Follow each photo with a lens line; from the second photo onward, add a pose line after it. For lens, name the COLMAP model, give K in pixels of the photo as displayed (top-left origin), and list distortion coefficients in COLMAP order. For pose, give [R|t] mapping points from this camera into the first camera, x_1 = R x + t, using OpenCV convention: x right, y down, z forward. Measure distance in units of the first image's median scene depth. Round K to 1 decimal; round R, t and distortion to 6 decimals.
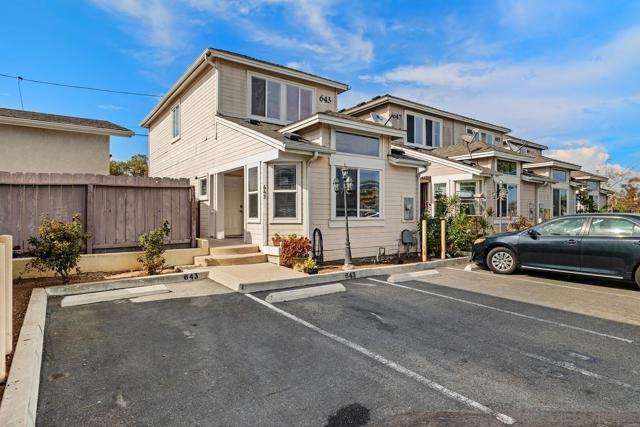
lens RADIAL K [[363.3, 0, 320.0], [0, 363.3, 213.5], [0, 0, 1]] dist [-0.001222, 0.000032]
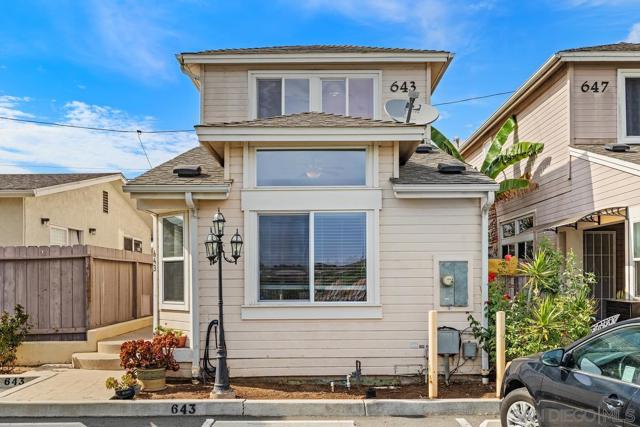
lens RADIAL K [[537.5, 0, 320.8], [0, 537.5, 278.5], [0, 0, 1]] dist [0.005075, -0.001512]
pose [[0.813843, -0.001440, -0.581083, 0.608967], [0.004435, 0.999983, 0.003733, -0.028259], [0.581068, -0.005615, 0.813836, 0.365656]]
